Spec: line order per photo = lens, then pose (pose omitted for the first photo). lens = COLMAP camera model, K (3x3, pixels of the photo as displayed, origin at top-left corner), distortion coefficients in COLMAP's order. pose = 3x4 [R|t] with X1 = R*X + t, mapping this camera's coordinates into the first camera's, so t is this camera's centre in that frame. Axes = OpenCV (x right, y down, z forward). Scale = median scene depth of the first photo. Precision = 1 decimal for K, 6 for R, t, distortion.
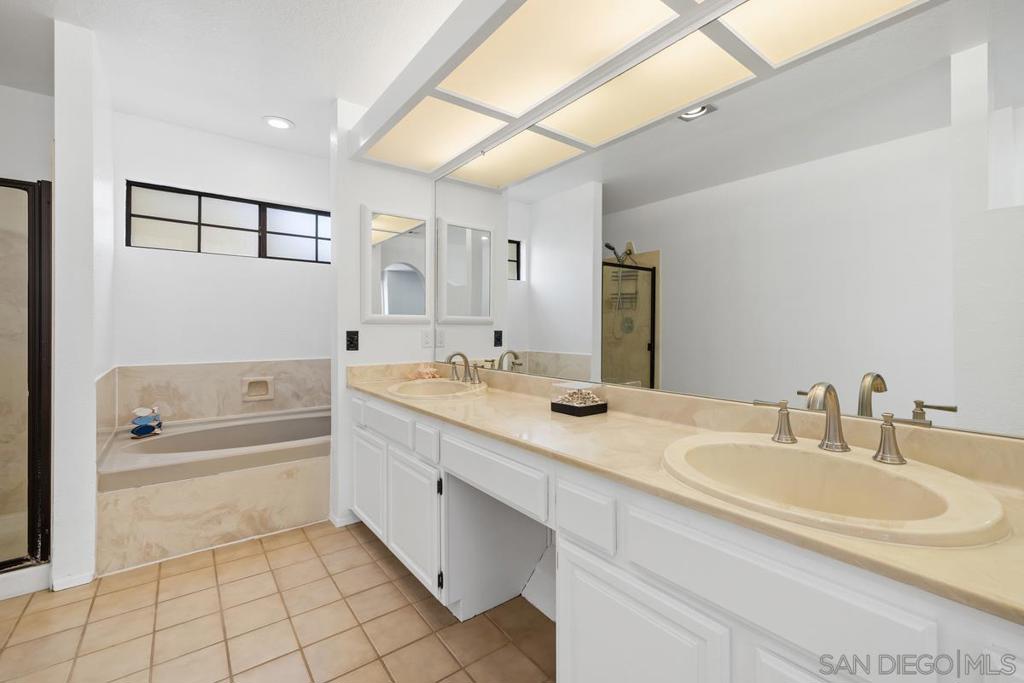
lens RADIAL K [[446.5, 0, 513.0], [0, 446.5, 332.7], [0, 0, 1]] dist [0.006526, -0.001781]
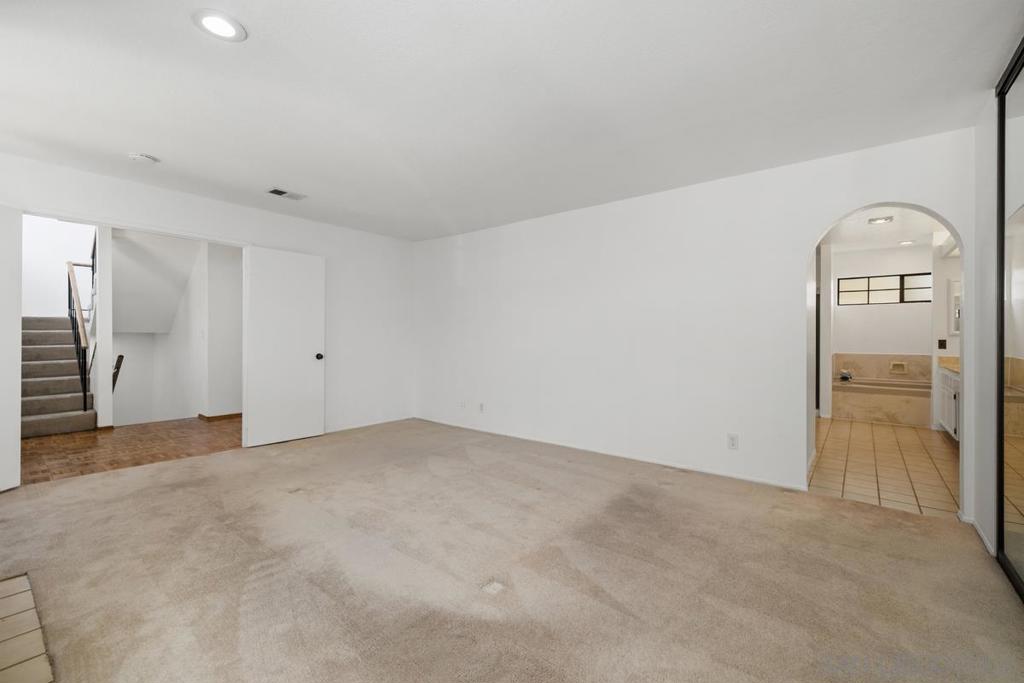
lens RADIAL K [[446.5, 0, 511.5], [0, 446.5, 337.1], [0, 0, 1]] dist [0.006526, -0.001781]
pose [[0.265780, -0.001933, -0.964032, 1.128645], [-0.003135, 0.999991, -0.002870, -0.003872], [0.964029, 0.003785, 0.265772, -1.504715]]
